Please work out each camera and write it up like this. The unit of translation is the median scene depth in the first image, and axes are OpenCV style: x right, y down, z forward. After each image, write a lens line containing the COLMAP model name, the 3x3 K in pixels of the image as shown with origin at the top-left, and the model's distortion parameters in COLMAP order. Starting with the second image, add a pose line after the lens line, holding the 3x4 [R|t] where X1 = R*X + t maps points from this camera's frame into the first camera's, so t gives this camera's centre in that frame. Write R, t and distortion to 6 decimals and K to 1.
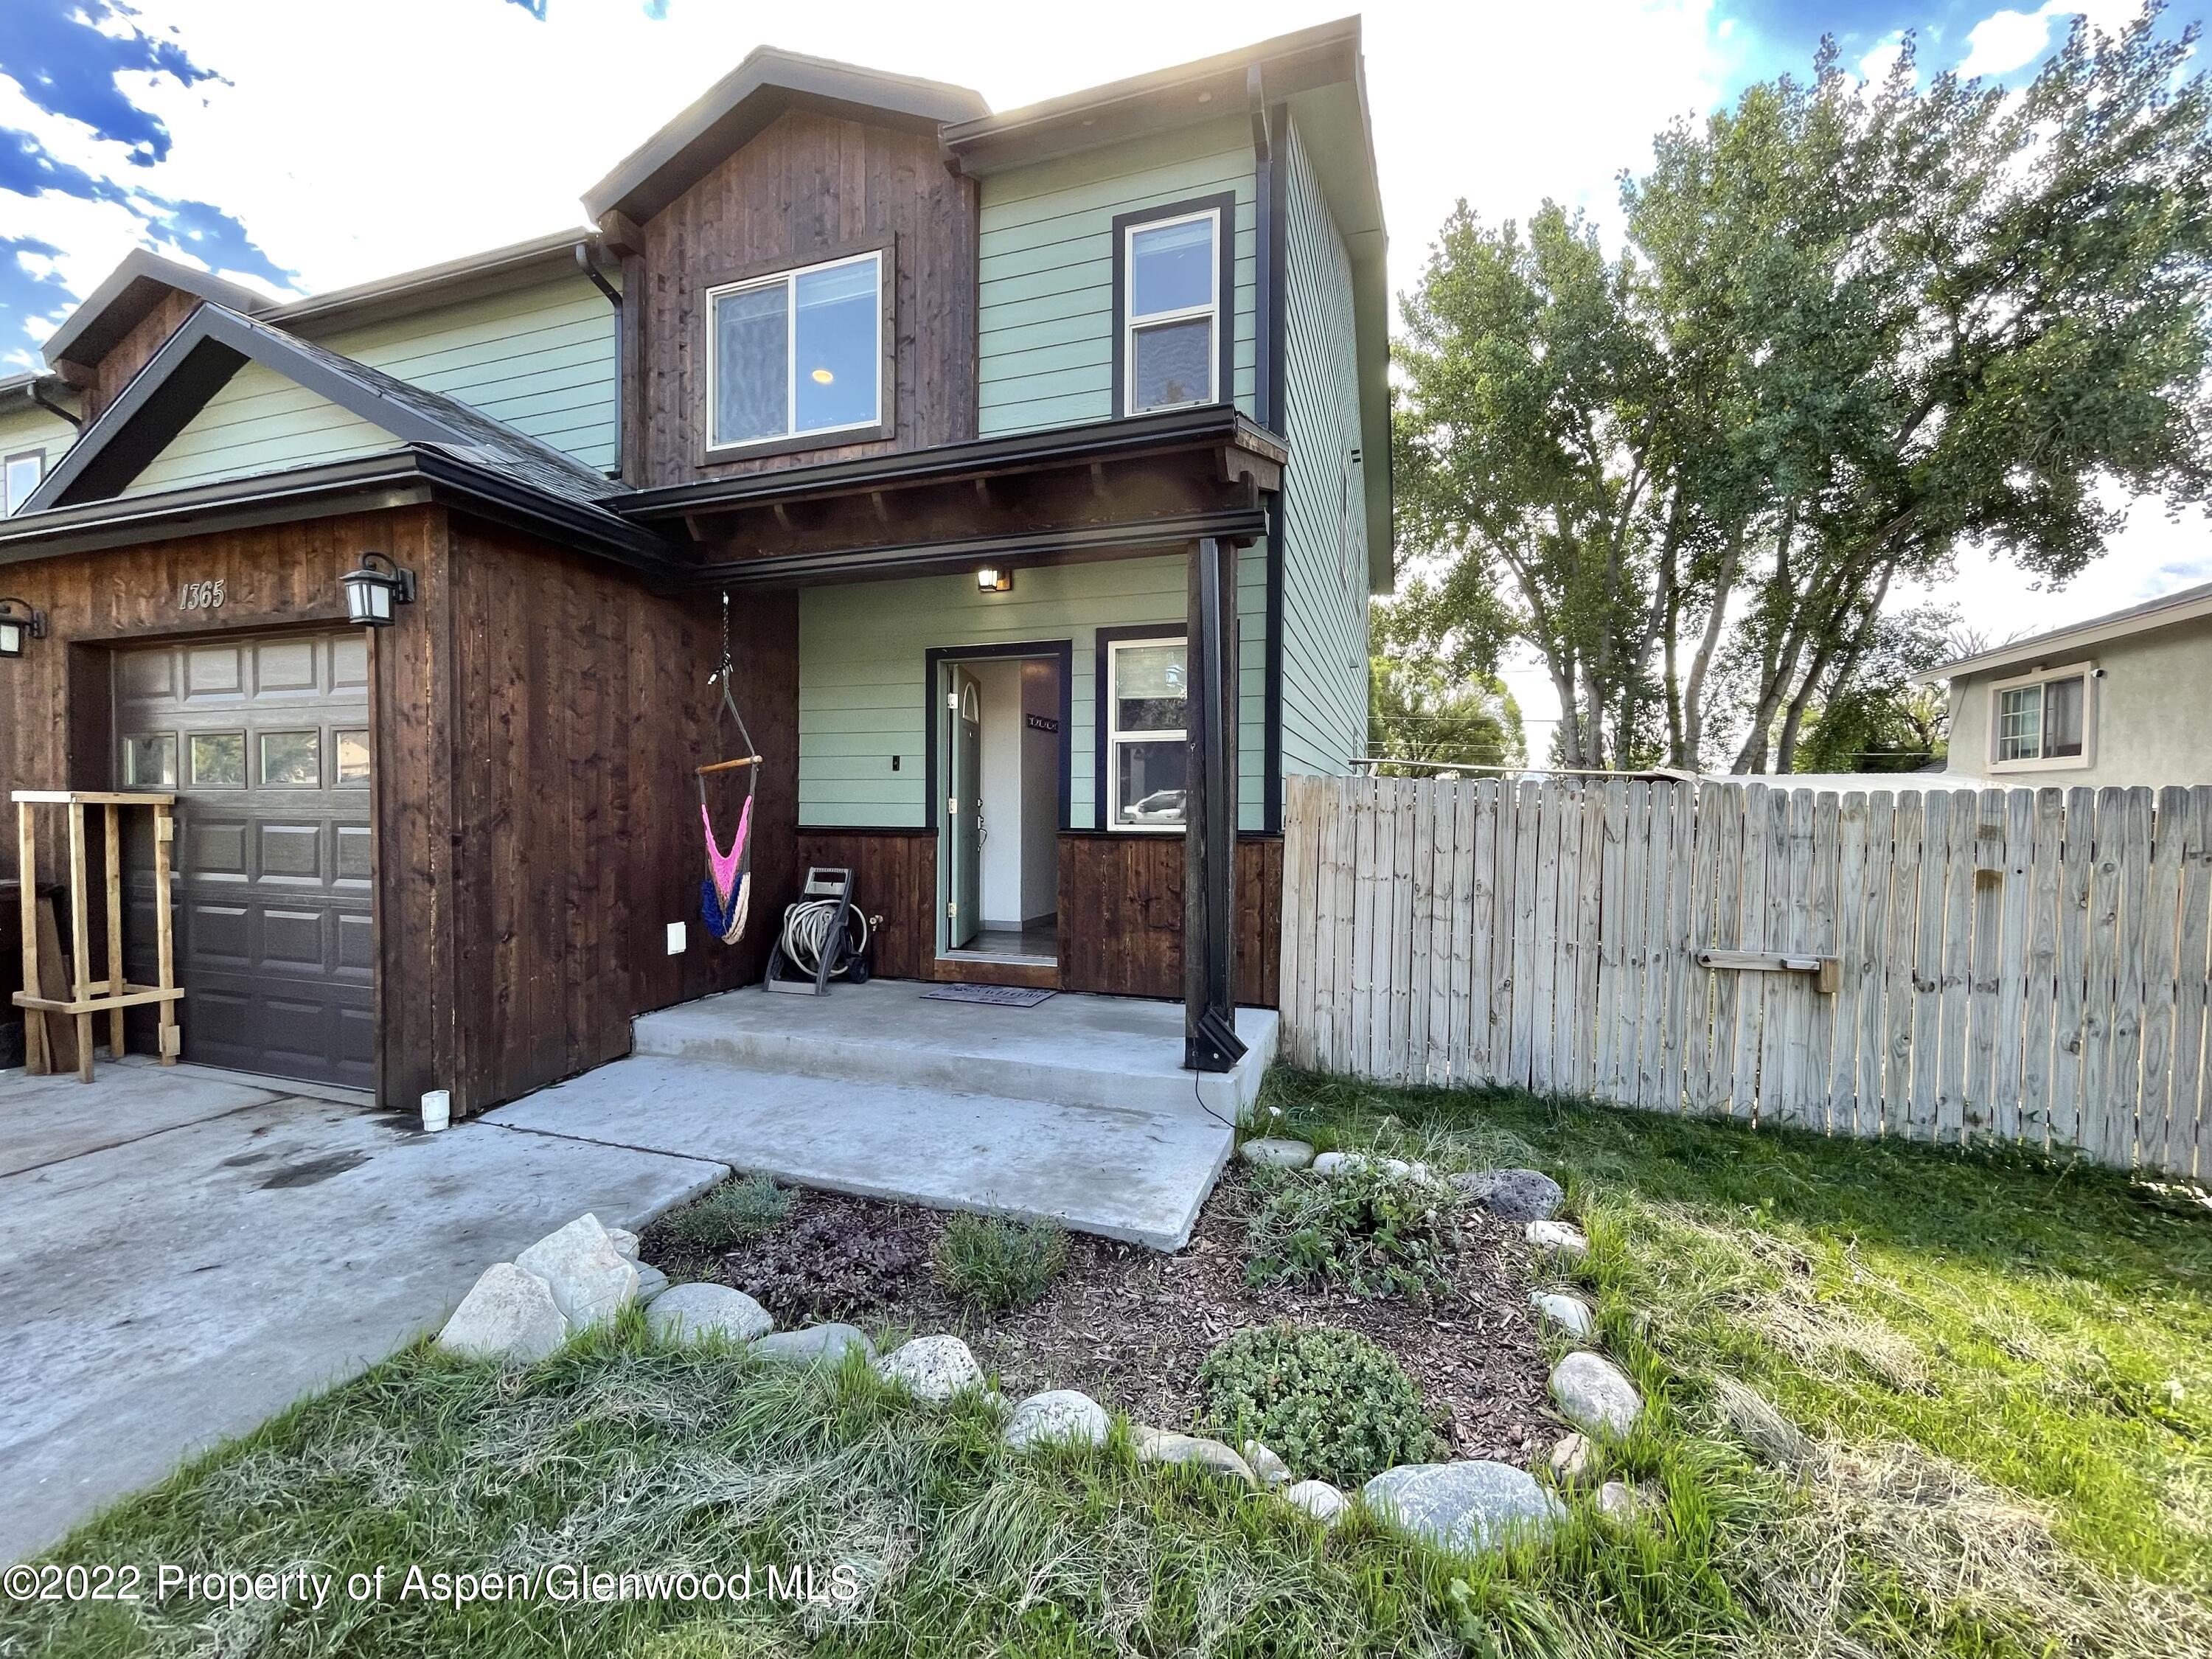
lens RADIAL K [[902.4, 0, 1105.9], [0, 902.4, 833.8], [0, 0, 1]] dist [0.005731, -0.001052]
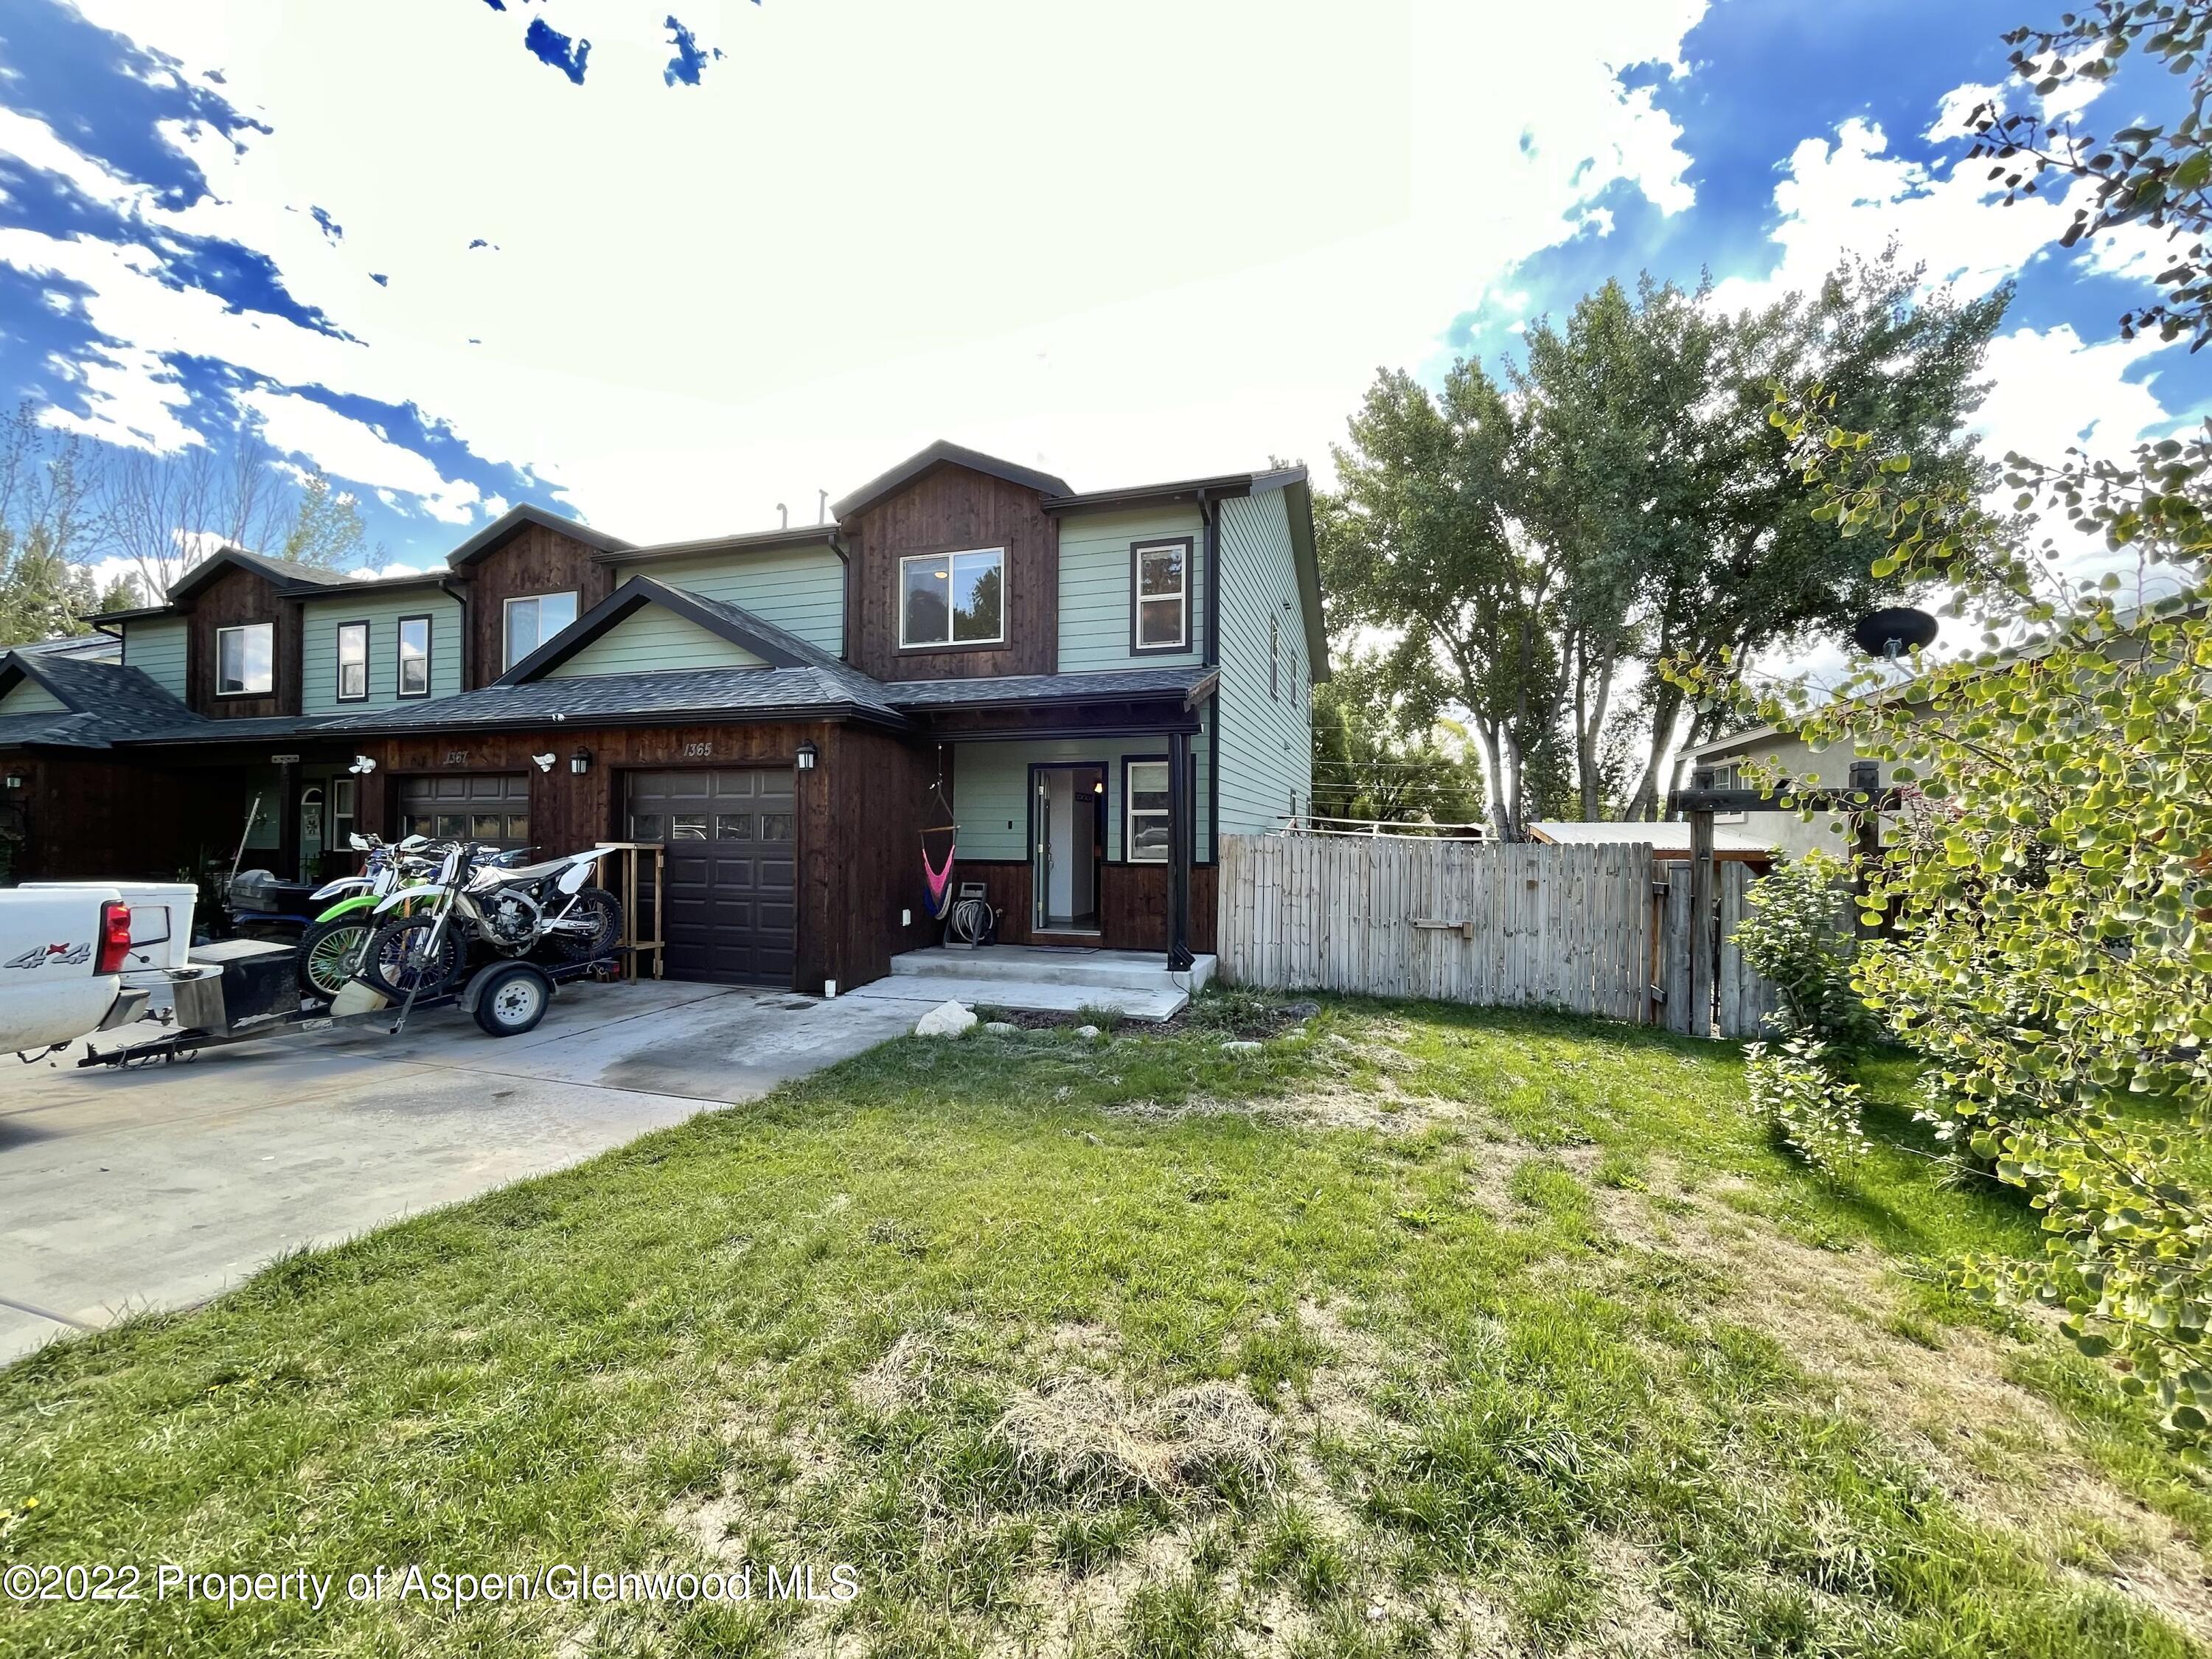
lens RADIAL K [[902.4, 0, 1118.4], [0, 902.4, 828.0], [0, 0, 1]] dist [0.005731, -0.001052]
pose [[0.999947, -0.000179, 0.010252, -0.036621], [0.000520, 0.999445, -0.033307, -0.010883], [-0.010240, 0.033310, 0.999393, -0.883505]]
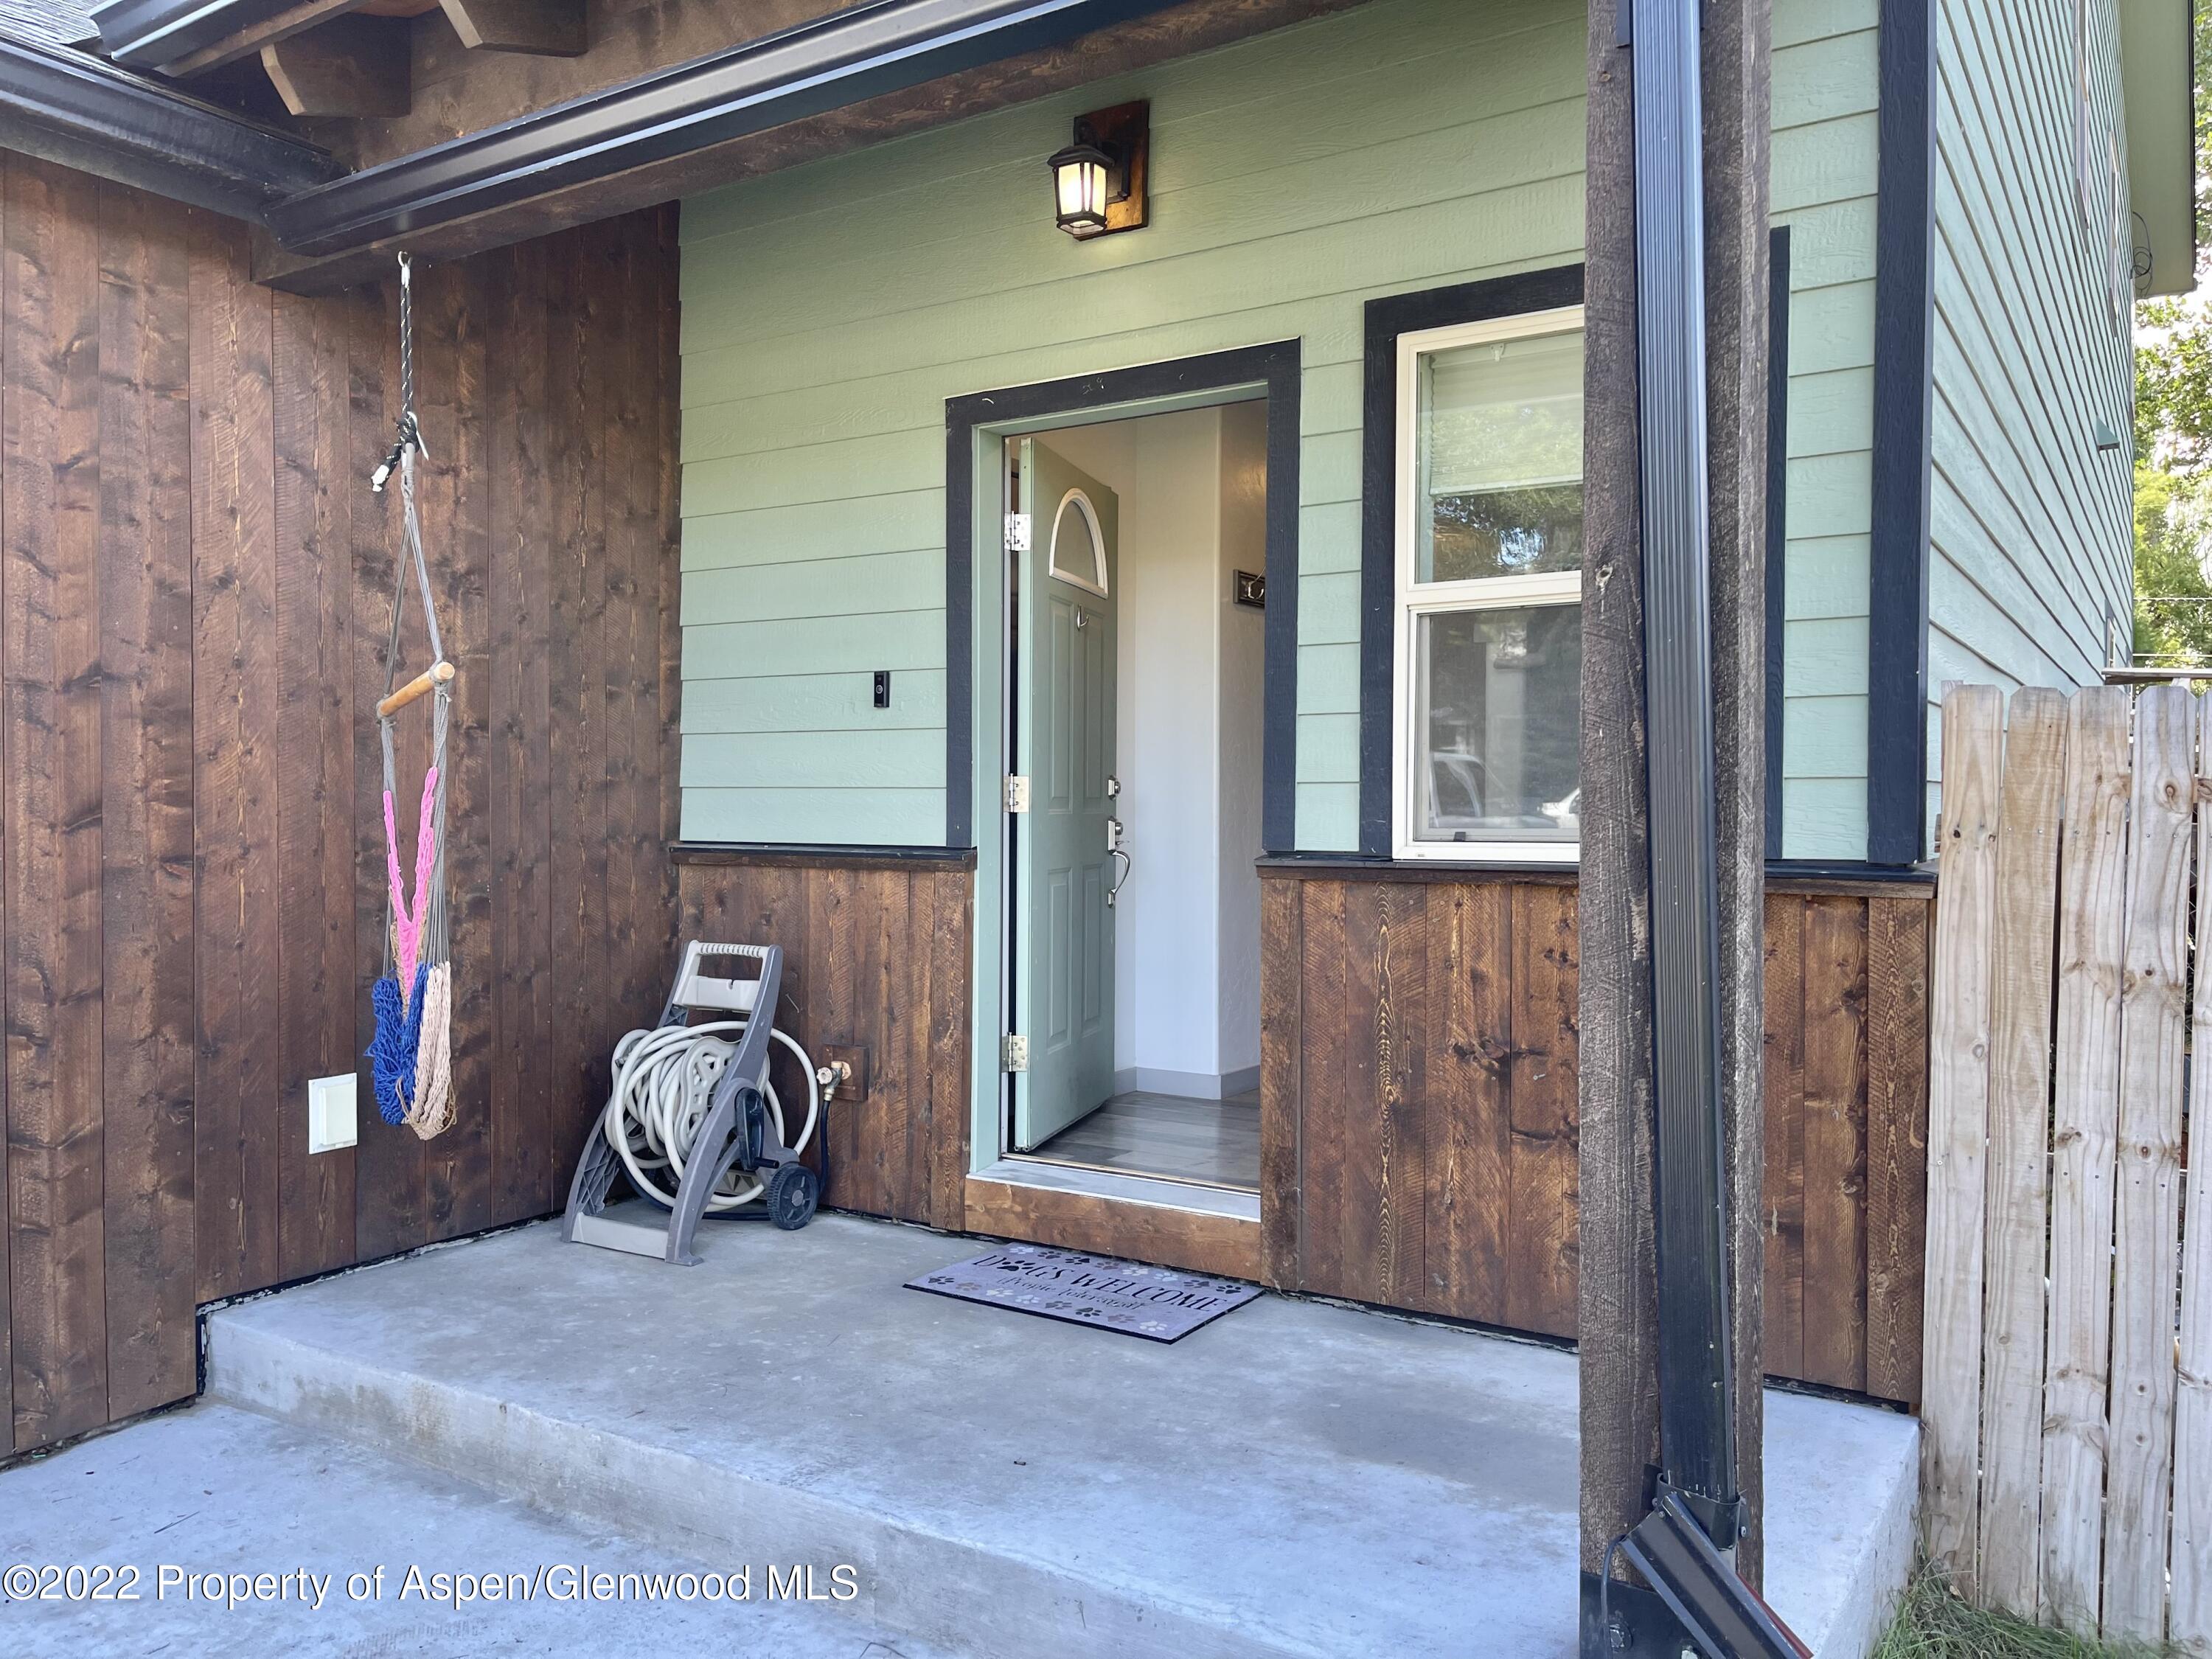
lens RADIAL K [[1694.3, 0, 1085.6], [0, 1694.3, 835.5], [0, 0, 1]] dist [0.026742, -0.024386]
pose [[0.968180, 0.000667, -0.250253, 0.051097], [-0.003777, 0.999922, -0.011946, -0.003751], [0.250225, 0.012511, 0.968107, 0.305490]]
